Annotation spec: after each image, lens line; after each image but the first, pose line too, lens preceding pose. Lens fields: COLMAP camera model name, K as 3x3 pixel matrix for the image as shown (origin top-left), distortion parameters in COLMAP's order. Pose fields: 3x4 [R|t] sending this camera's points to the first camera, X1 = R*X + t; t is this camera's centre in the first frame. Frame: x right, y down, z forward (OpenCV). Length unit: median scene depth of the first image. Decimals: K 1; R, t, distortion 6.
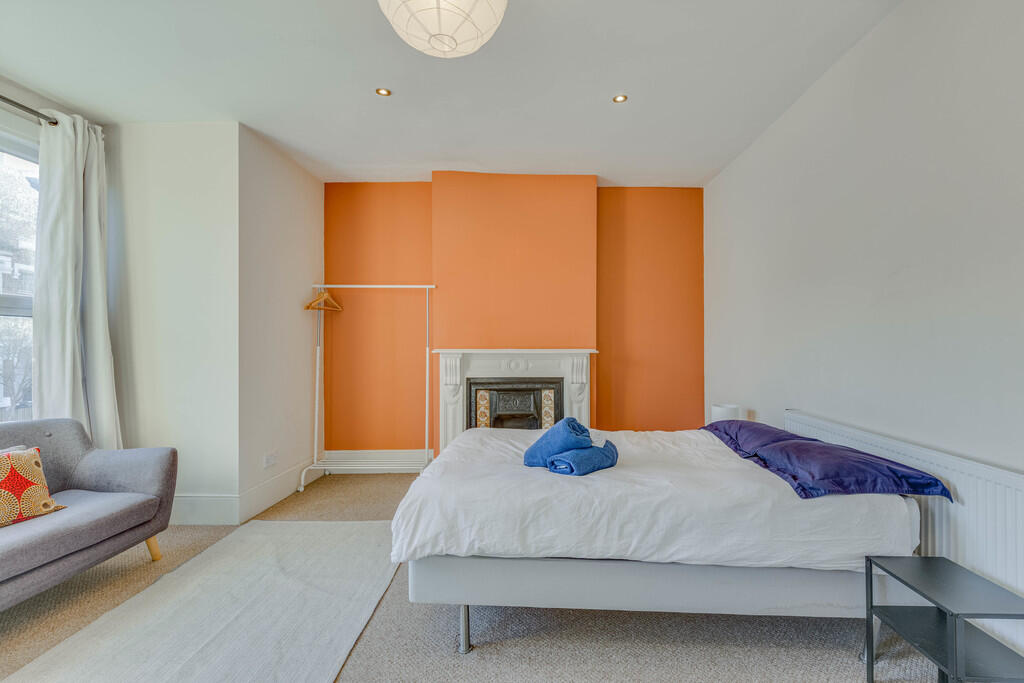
lens RADIAL K [[460.2, 0, 513.2], [0, 460.2, 341.7], [0, 0, 1]] dist [0.022705, -0.012492]
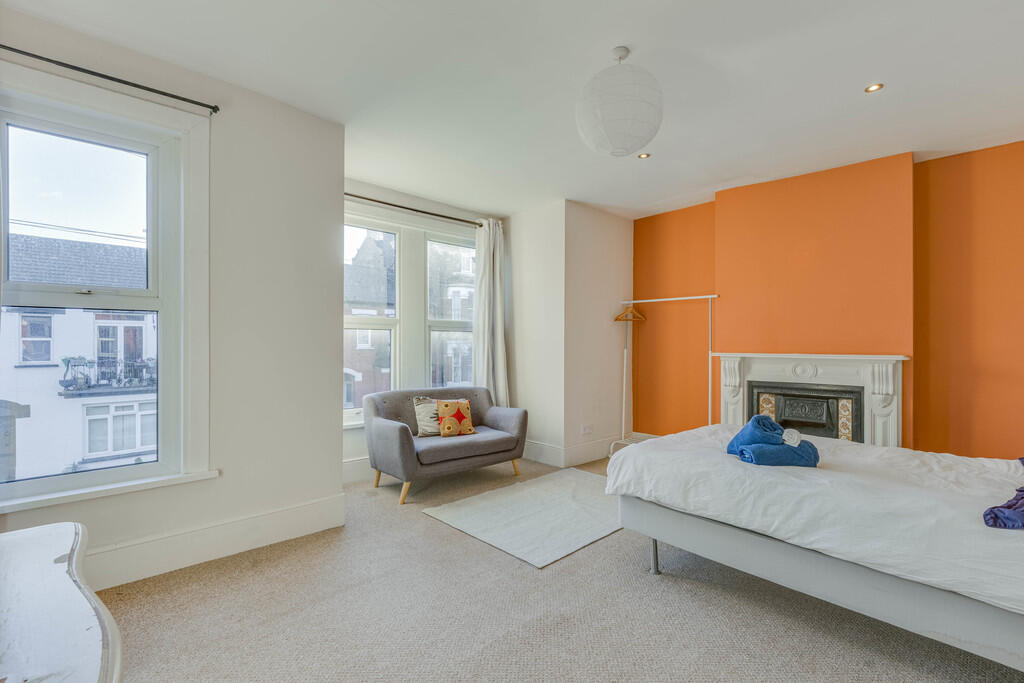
lens RADIAL K [[460.2, 0, 511.4], [0, 460.2, 339.9], [0, 0, 1]] dist [0.022705, -0.012492]
pose [[0.696922, -0.004843, -0.717131, 0.394098], [-0.002280, 0.999957, -0.008968, -0.005279], [0.717143, 0.007885, 0.696881, -0.174272]]
